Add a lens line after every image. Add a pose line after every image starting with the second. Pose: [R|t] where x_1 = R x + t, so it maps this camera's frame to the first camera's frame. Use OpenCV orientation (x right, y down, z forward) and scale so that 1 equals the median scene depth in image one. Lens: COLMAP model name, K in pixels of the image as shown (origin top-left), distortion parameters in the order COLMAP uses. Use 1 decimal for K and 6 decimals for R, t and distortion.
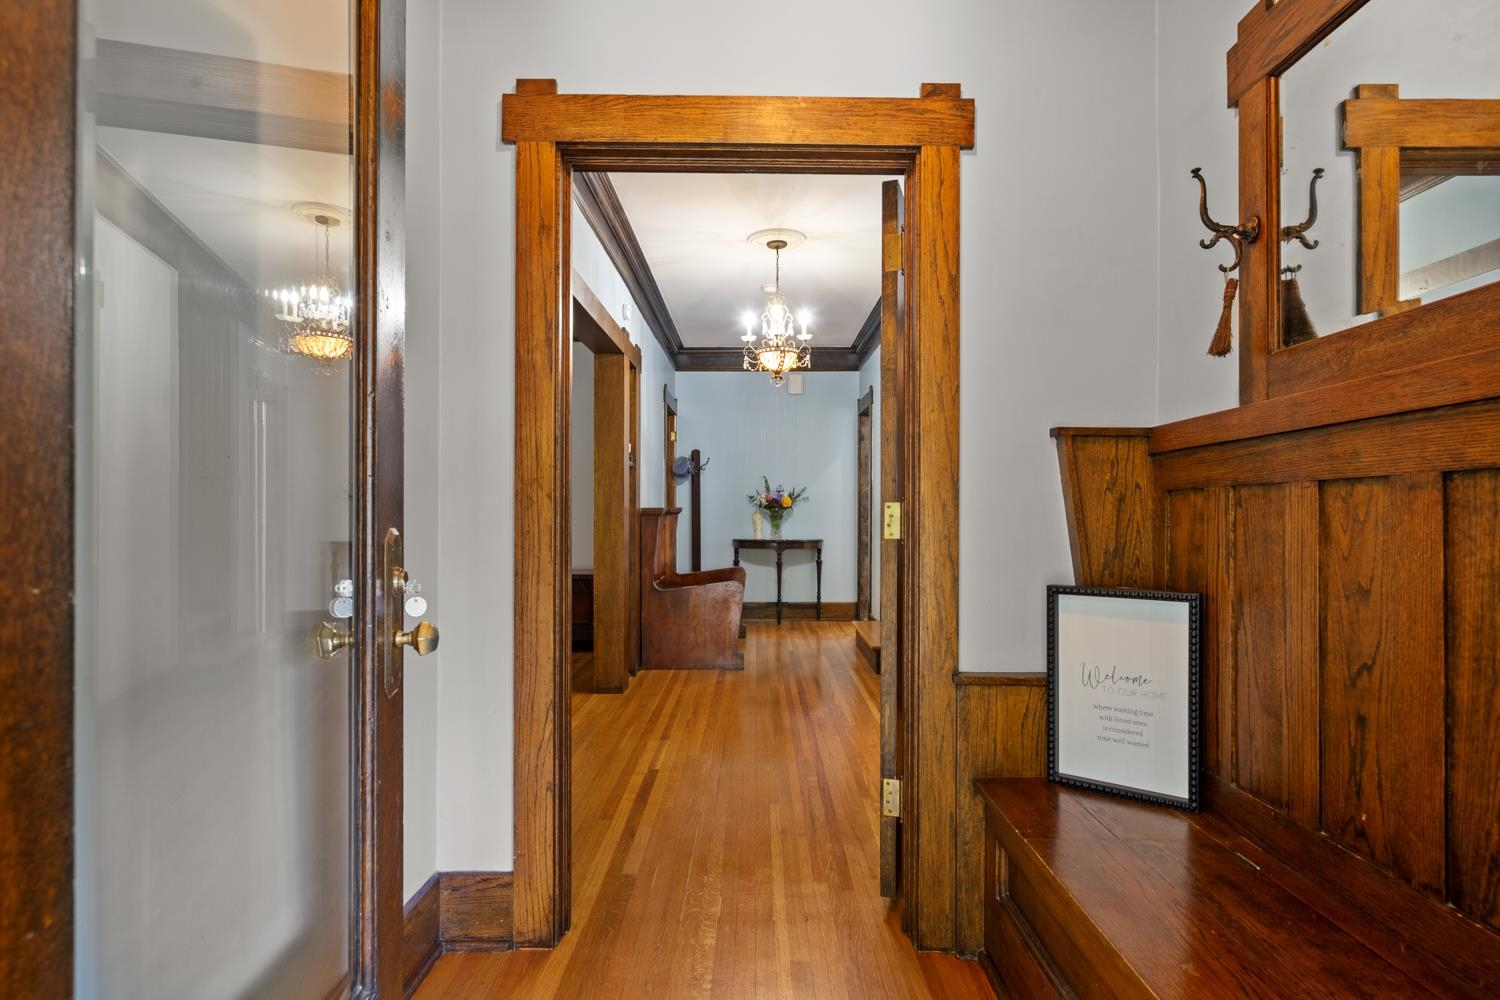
lens RADIAL K [[770.9, 0, 750.6], [0, 770.9, 502.5], [0, 0, 1]] dist [-0.002936, -0.000372]
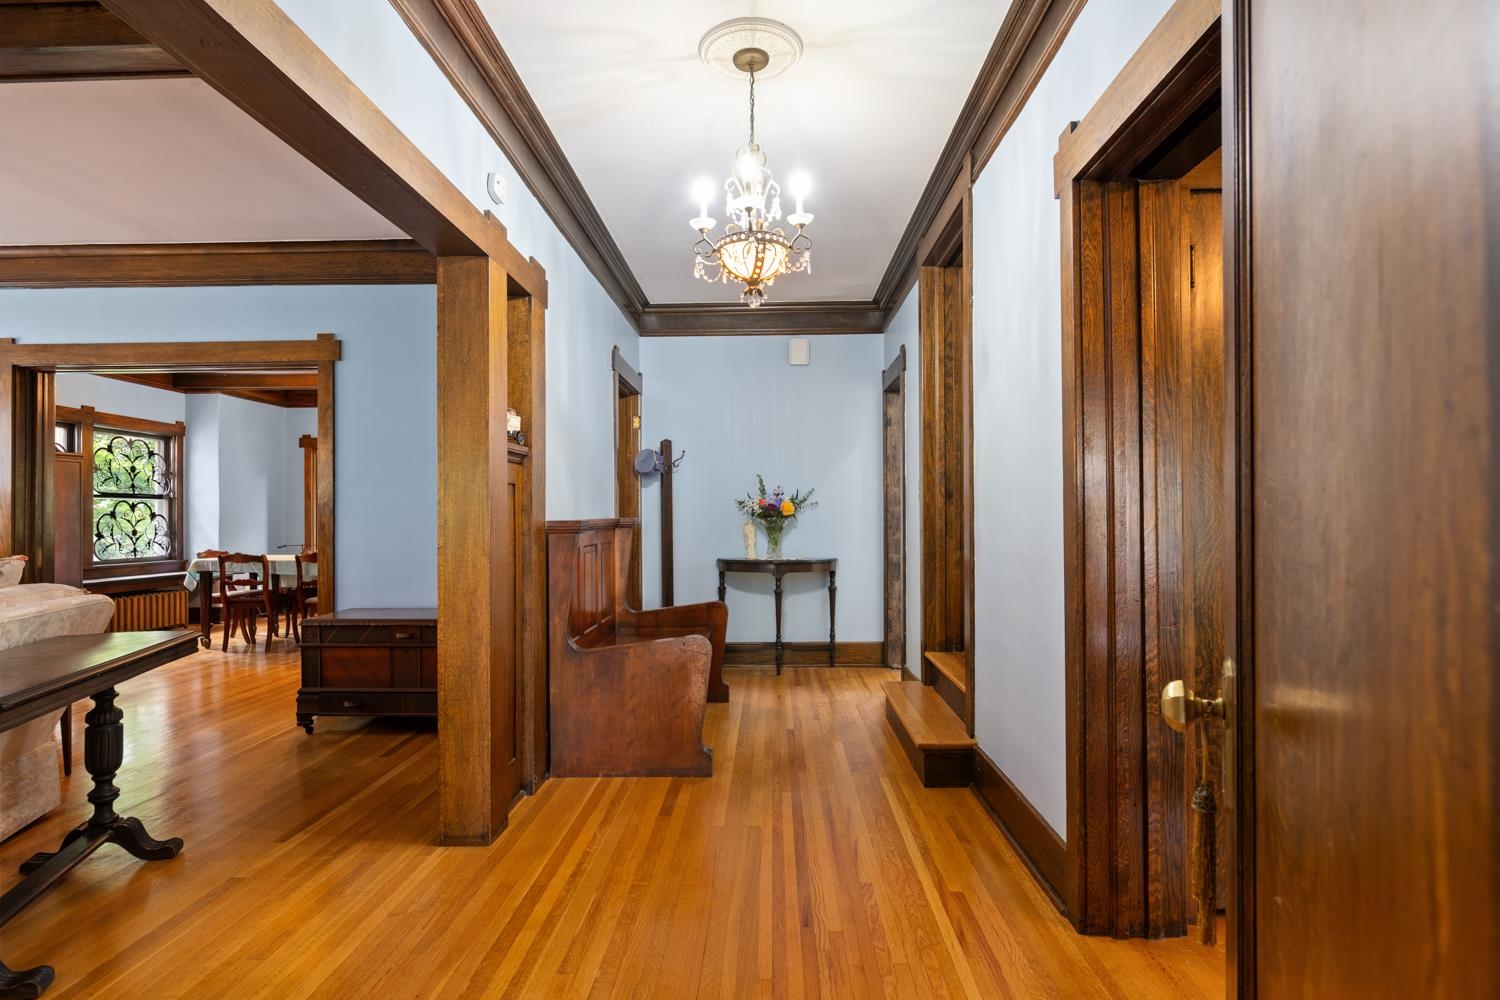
lens RADIAL K [[770.9, 0, 750.0], [0, 770.9, 505.9], [0, 0, 1]] dist [-0.002936, -0.000372]
pose [[0.999764, -0.007674, -0.020333, 0.025360], [0.007605, 0.999965, -0.003428, -0.001324], [0.020358, 0.003272, 0.999787, 0.256651]]
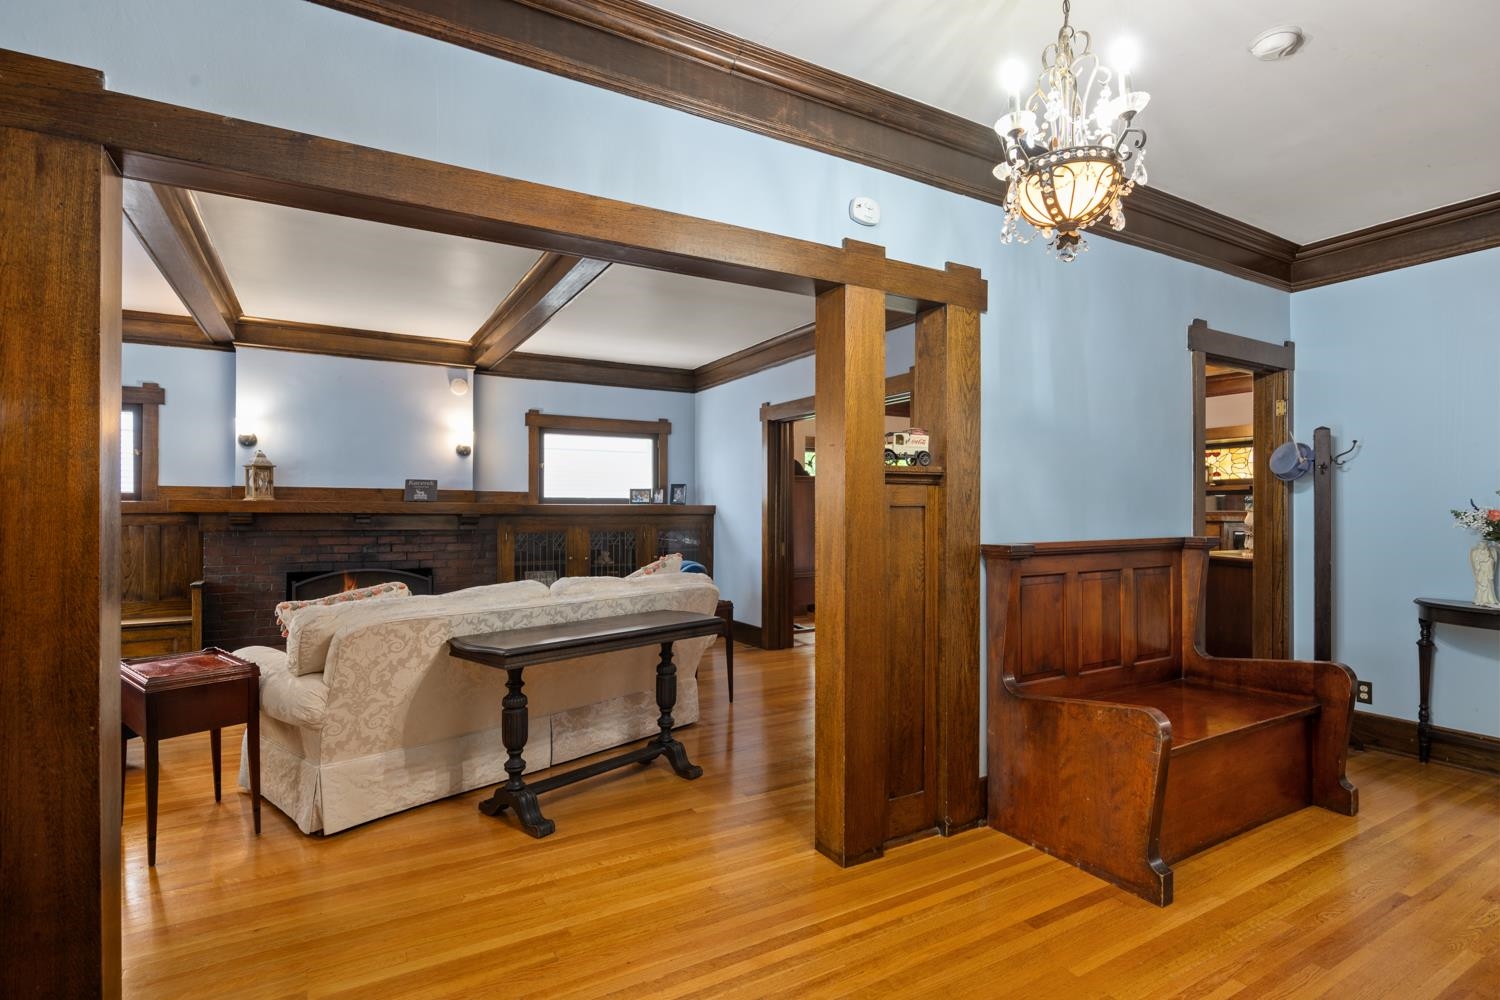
lens RADIAL K [[723.1, 0, 753.6], [0, 723.1, 506.5], [0, 0, 1]] dist [-0.010046, 0.000337]
pose [[0.509700, -0.005854, -0.860332, 0.161735], [0.007649, 0.999968, -0.002272, -0.014667], [0.860318, -0.005422, 0.509728, 0.397645]]
